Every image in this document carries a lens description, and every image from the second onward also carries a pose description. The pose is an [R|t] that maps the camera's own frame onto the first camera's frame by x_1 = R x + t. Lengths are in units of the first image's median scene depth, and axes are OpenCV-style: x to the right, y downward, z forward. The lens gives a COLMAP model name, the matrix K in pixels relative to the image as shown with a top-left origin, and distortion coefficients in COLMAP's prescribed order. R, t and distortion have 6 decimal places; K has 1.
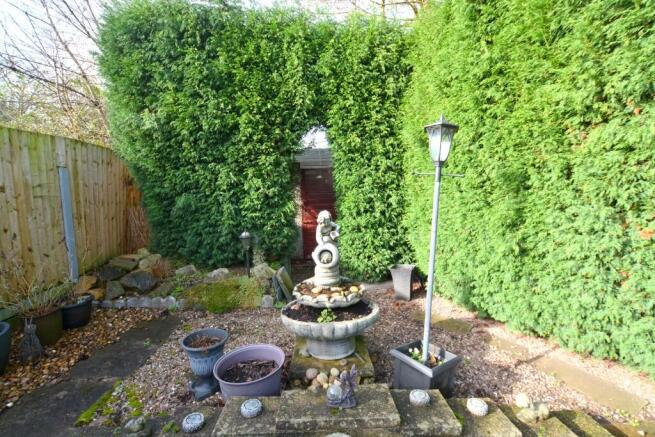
lens RADIAL K [[288.9, 0, 331.7], [0, 288.9, 217.0], [0, 0, 1]] dist [-0.031012, 0.000603]
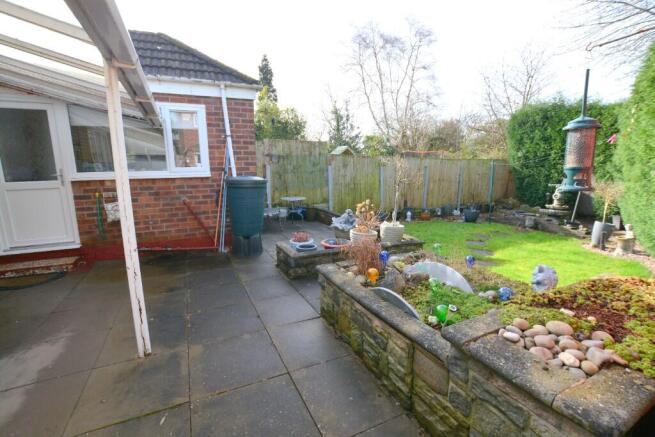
lens RADIAL K [[288.9, 0, 336.5], [0, 288.9, 217.7], [0, 0, 1]] dist [-0.031012, 0.000603]
pose [[0.402478, 0.164377, -0.900551, 1.394263], [-0.102886, 0.985636, 0.133925, 0.134280], [0.909630, 0.038753, 0.413609, -1.978912]]
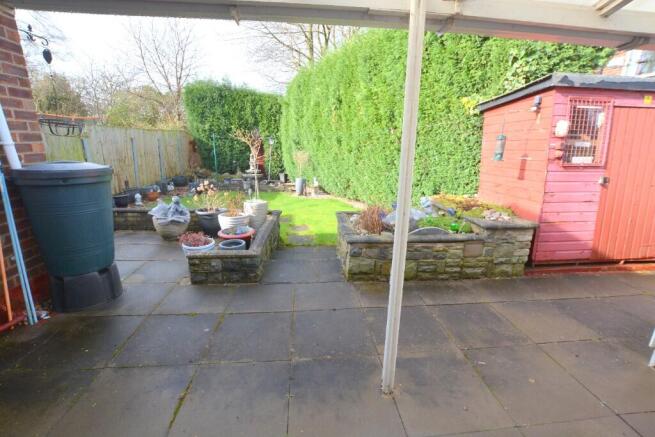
lens RADIAL K [[288.9, 0, 327.2], [0, 288.9, 217.4], [0, 0, 1]] dist [-0.031012, 0.000603]
pose [[0.999093, 0.022997, 0.035845, 0.685182], [-0.028121, 0.988329, 0.149720, 0.175115], [-0.031984, -0.150592, 0.988079, -2.476348]]
